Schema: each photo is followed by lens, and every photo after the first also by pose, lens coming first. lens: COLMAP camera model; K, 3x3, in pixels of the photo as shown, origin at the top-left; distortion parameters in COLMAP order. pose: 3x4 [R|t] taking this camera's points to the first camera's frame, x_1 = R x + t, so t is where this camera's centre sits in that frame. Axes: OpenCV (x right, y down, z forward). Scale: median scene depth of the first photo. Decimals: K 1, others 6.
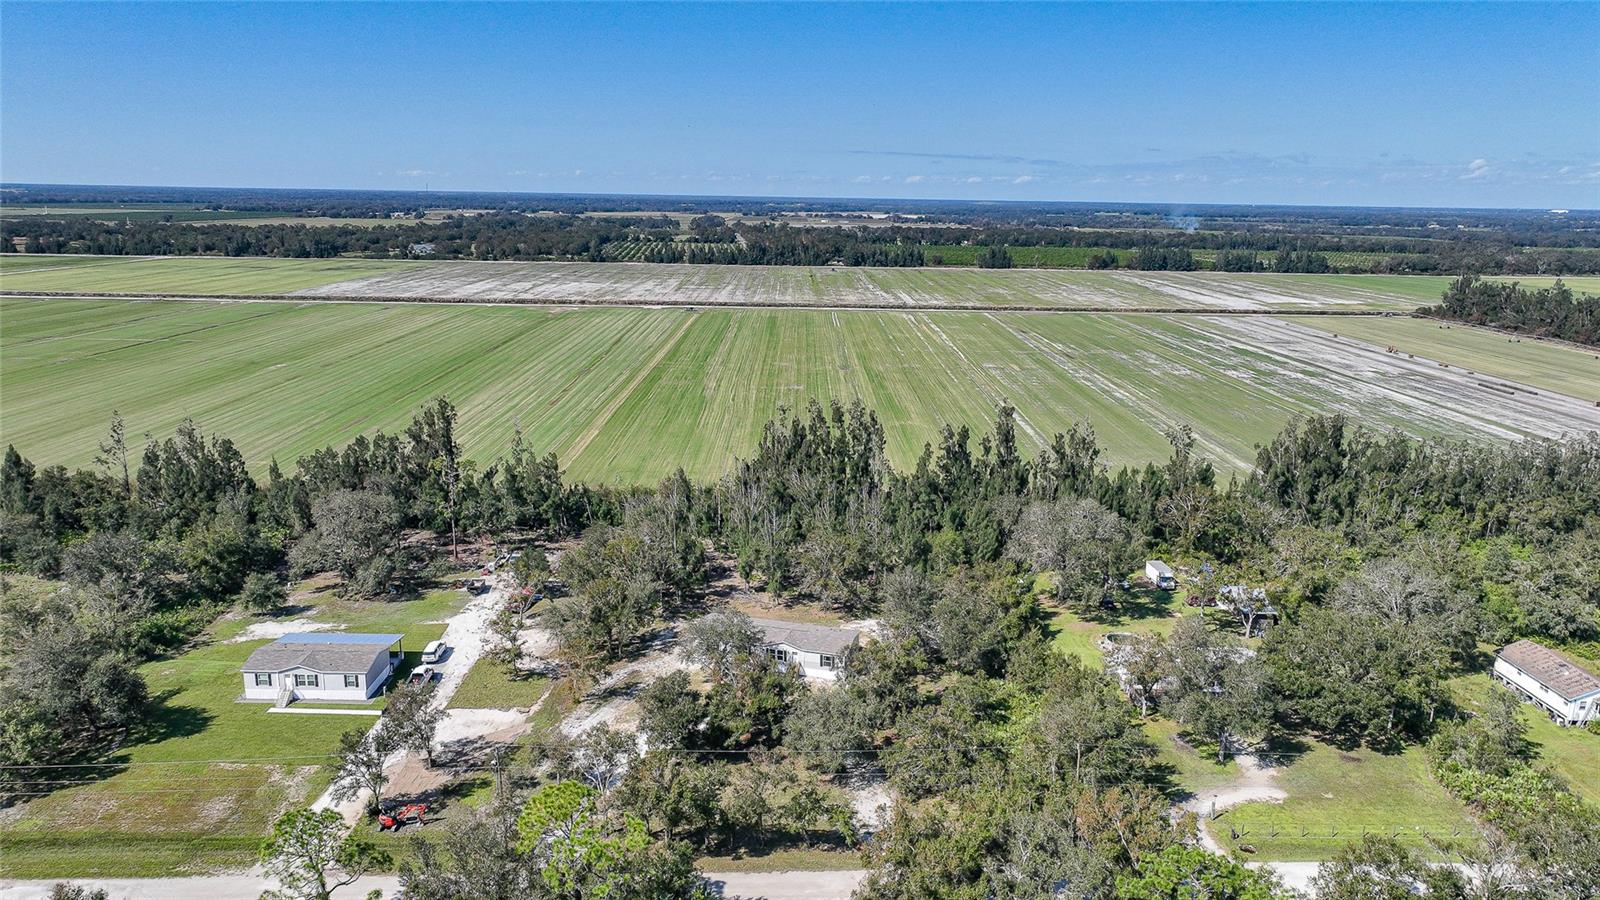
lens RADIAL K [[1122.8, 0, 799.4], [0, 1122.8, 444.7], [0, 0, 1]] dist [-0.003551, 0.020226]
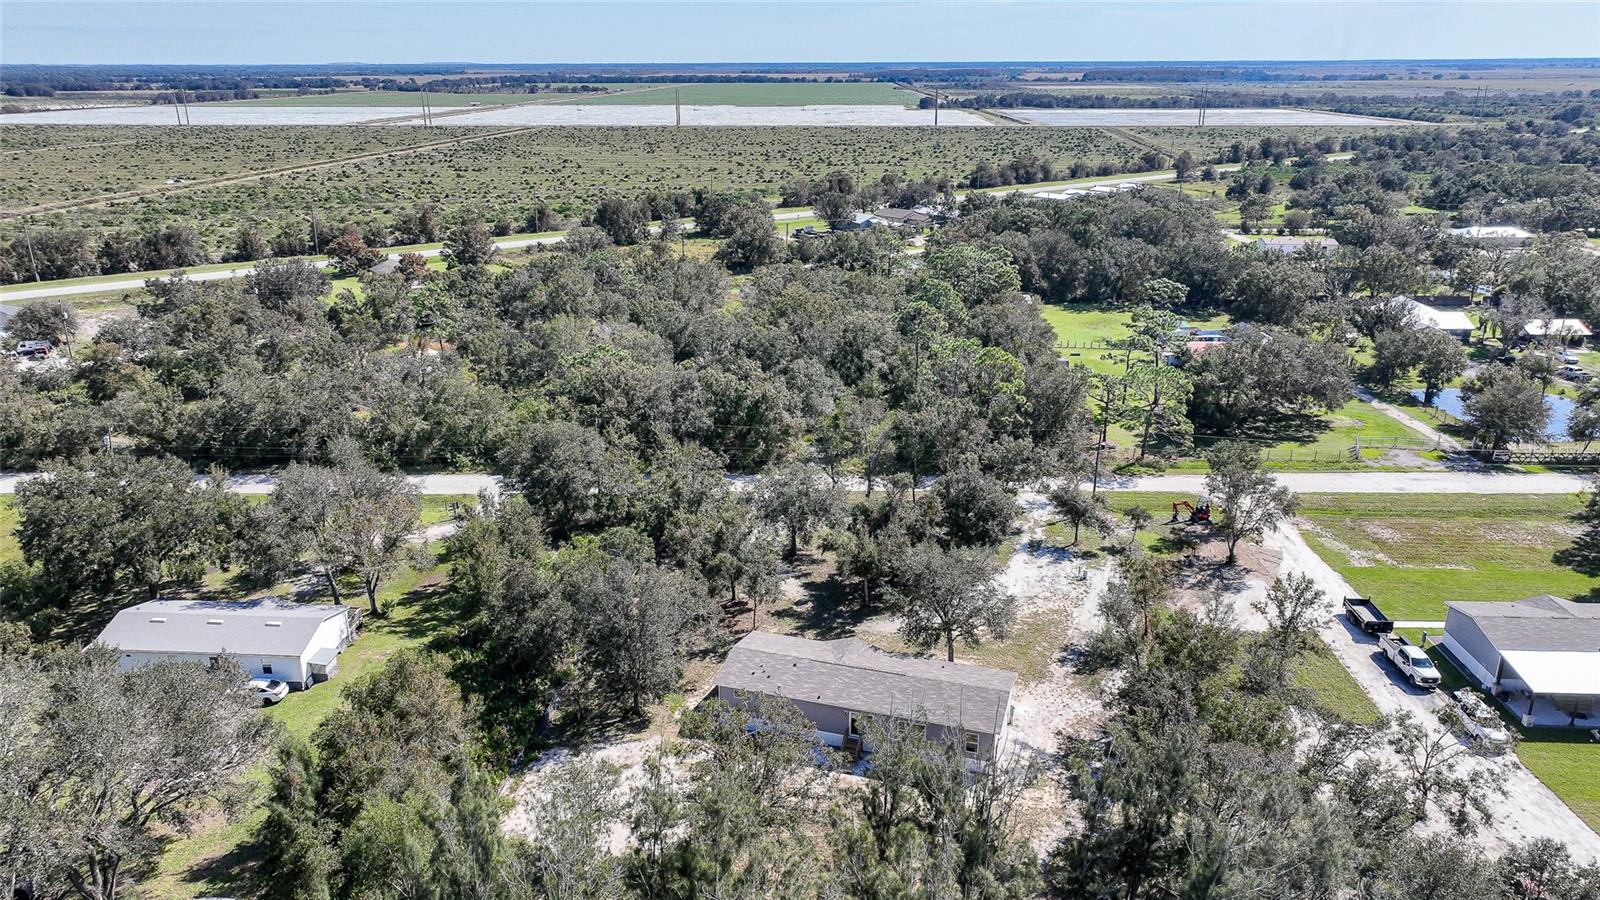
lens RADIAL K [[1122.8, 0, 802.7], [0, 1122.8, 448.6], [0, 0, 1]] dist [-0.003551, 0.020226]
pose [[-0.998898, -0.026433, 0.038777, -0.005964], [-0.001995, 0.849455, 0.527657, -0.191932], [-0.046887, 0.526998, -0.848572, 1.201669]]
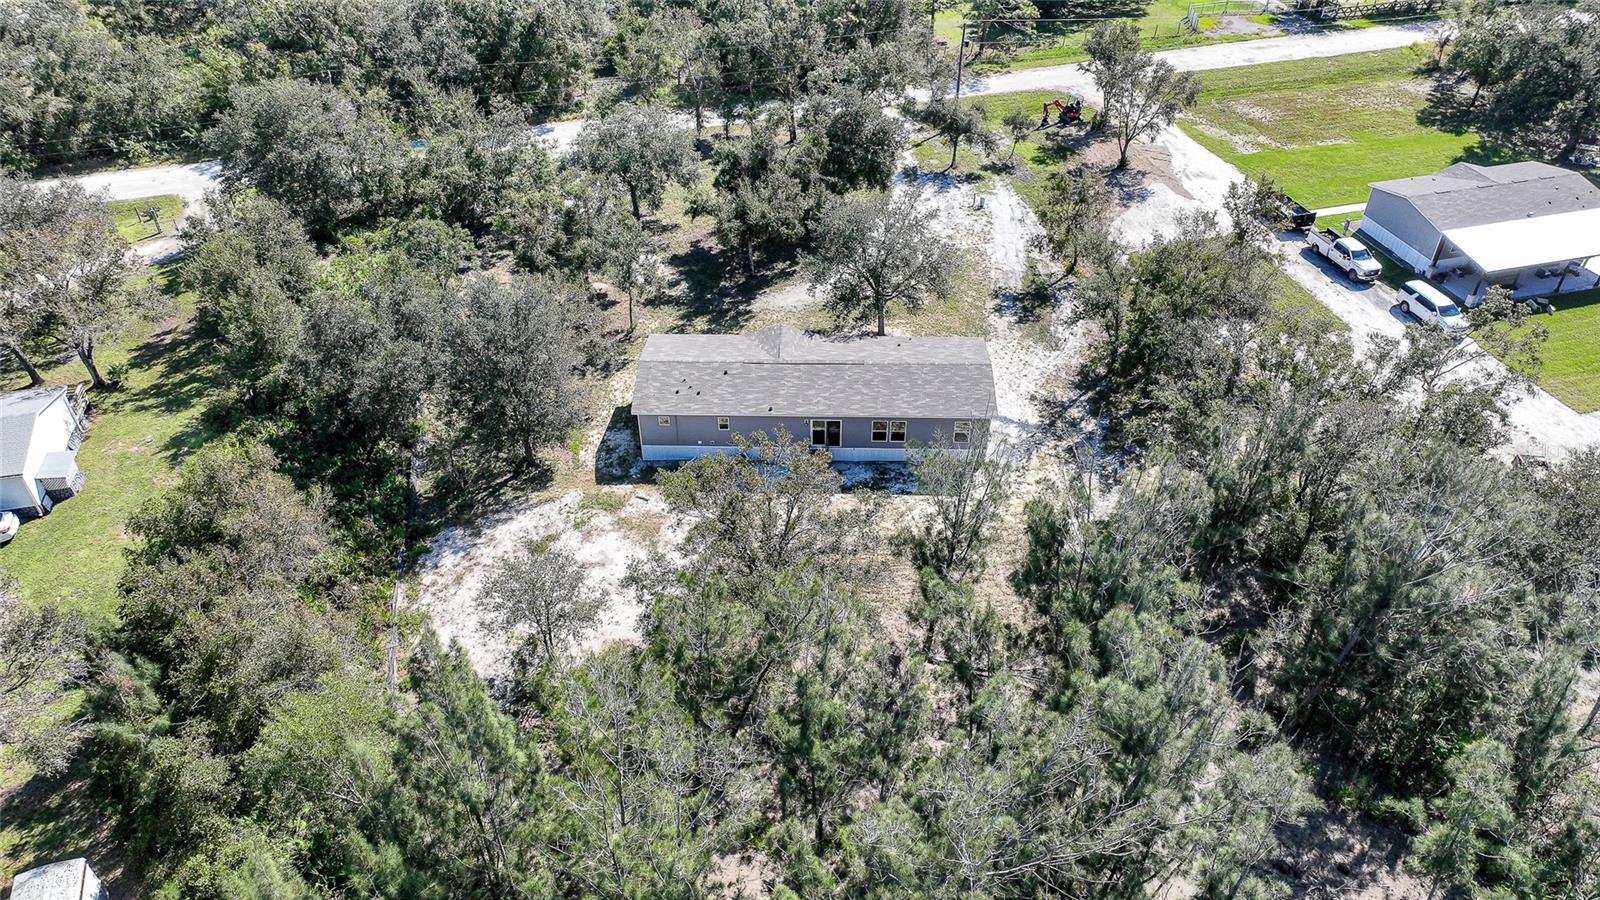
lens RADIAL K [[1122.8, 0, 801.3], [0, 1122.8, 448.3], [0, 0, 1]] dist [-0.003551, 0.020226]
pose [[-0.968329, 0.144453, -0.203649, 0.070101], [-0.066628, 0.636565, 0.768340, -0.139130], [0.240625, 0.757574, -0.606779, 1.101124]]
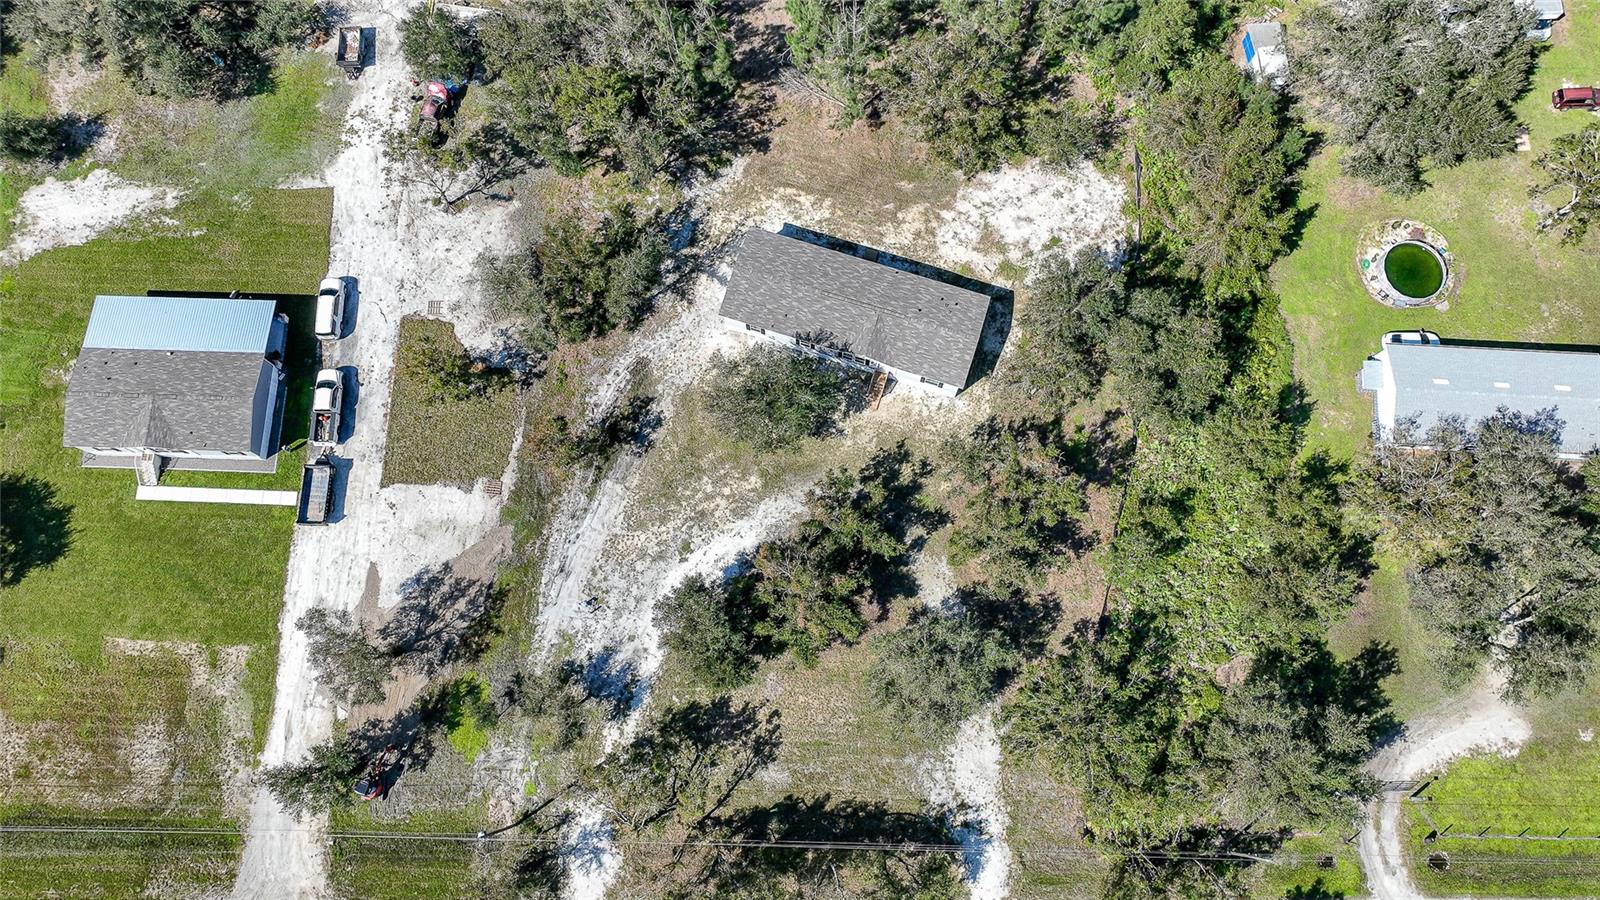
lens RADIAL K [[1122.8, 0, 799.7], [0, 1122.8, 449.1], [0, 0, 1]] dist [-0.003551, 0.020226]
pose [[0.999121, 0.028870, -0.030402, -0.025309], [0.014455, 0.443455, 0.896180, -0.306503], [0.039355, -0.895831, 0.442648, 0.548173]]
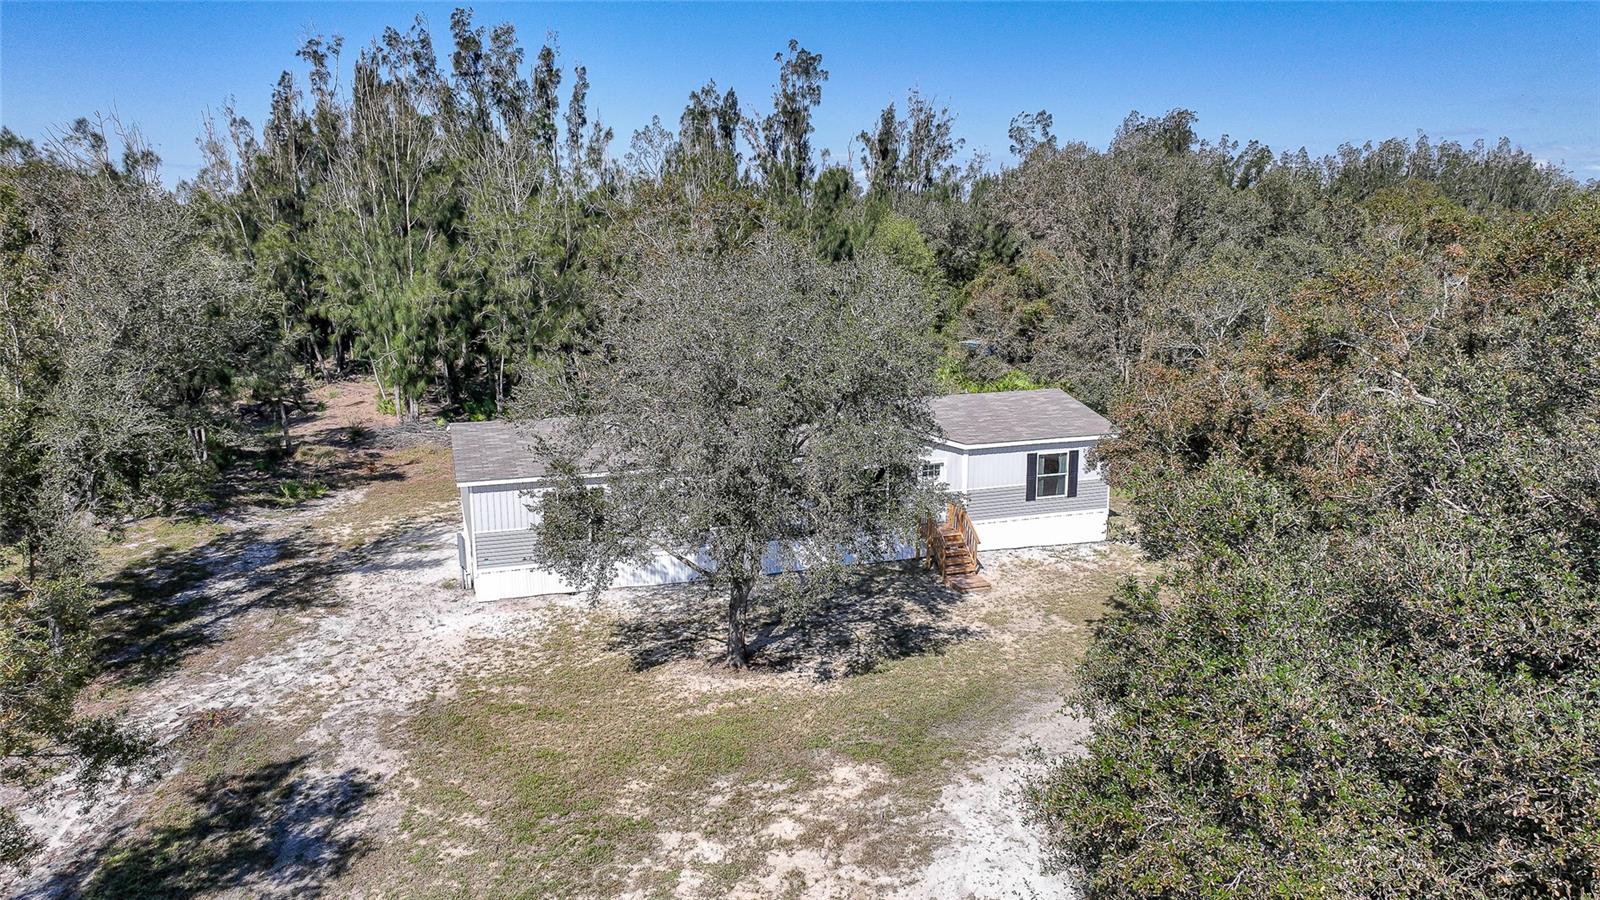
lens RADIAL K [[1122.8, 0, 795.6], [0, 1122.8, 455.3], [0, 0, 1]] dist [-0.003551, 0.020226]
pose [[0.822201, -0.135395, 0.552860, -0.133860], [0.135981, 0.989896, 0.040197, 0.138716], [-0.552716, 0.042129, 0.832304, 0.667051]]
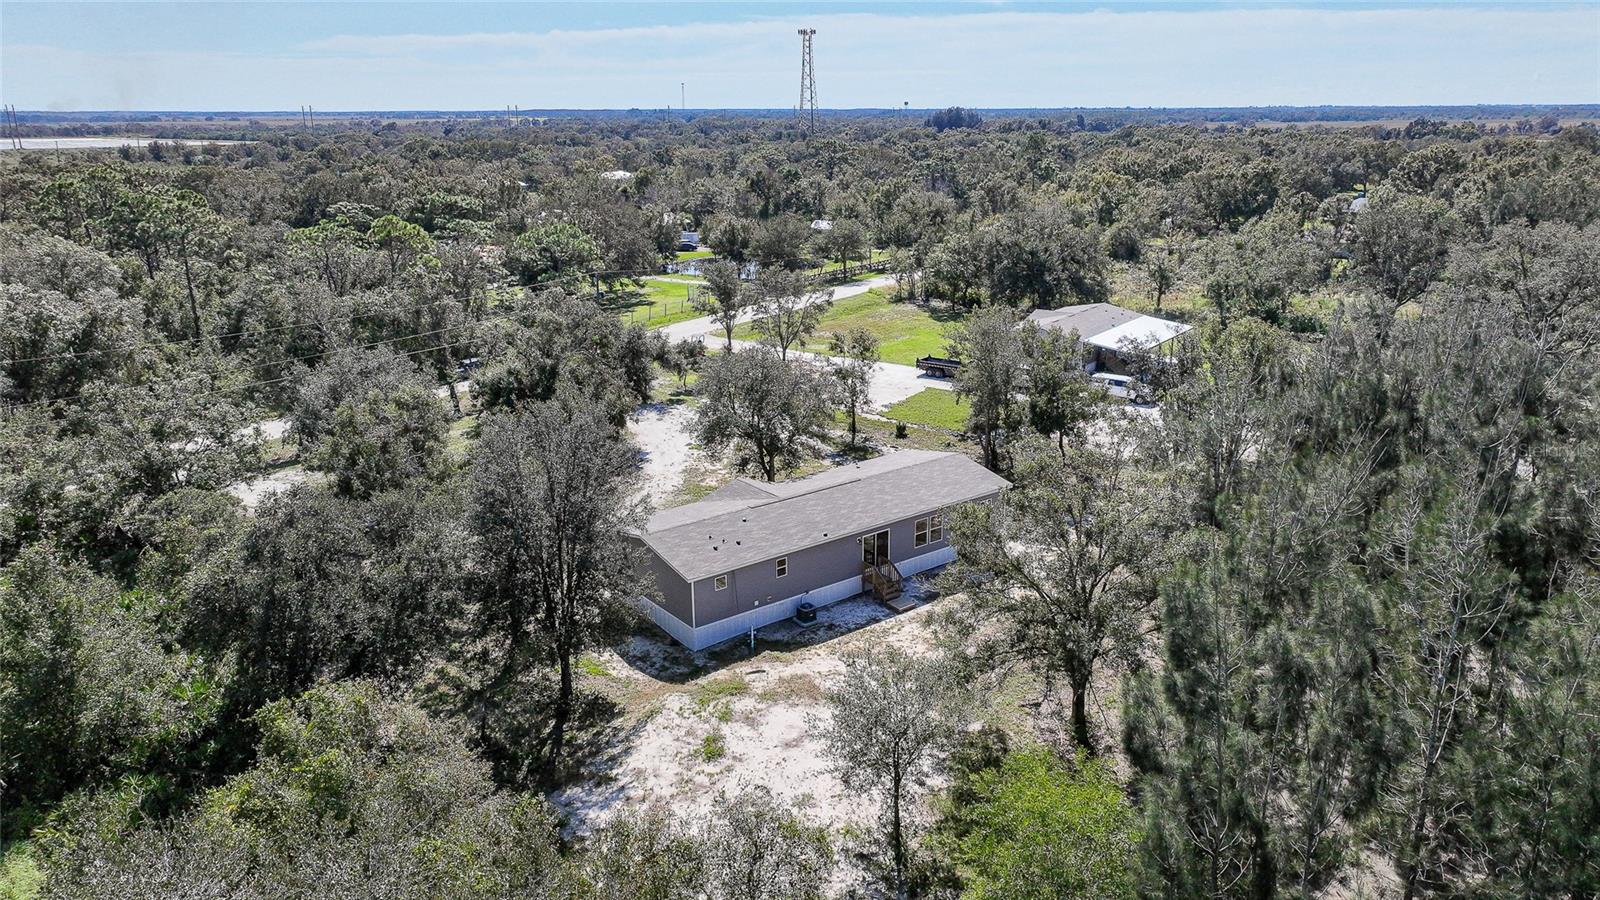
lens RADIAL K [[1122.8, 0, 799.6], [0, 1122.8, 454.7], [0, 0, 1]] dist [-0.003551, 0.020226]
pose [[-0.594669, 0.224001, -0.772135, 0.242915], [-0.181993, 0.897966, 0.400669, -0.005395], [0.783101, 0.378789, -0.493226, 1.003851]]
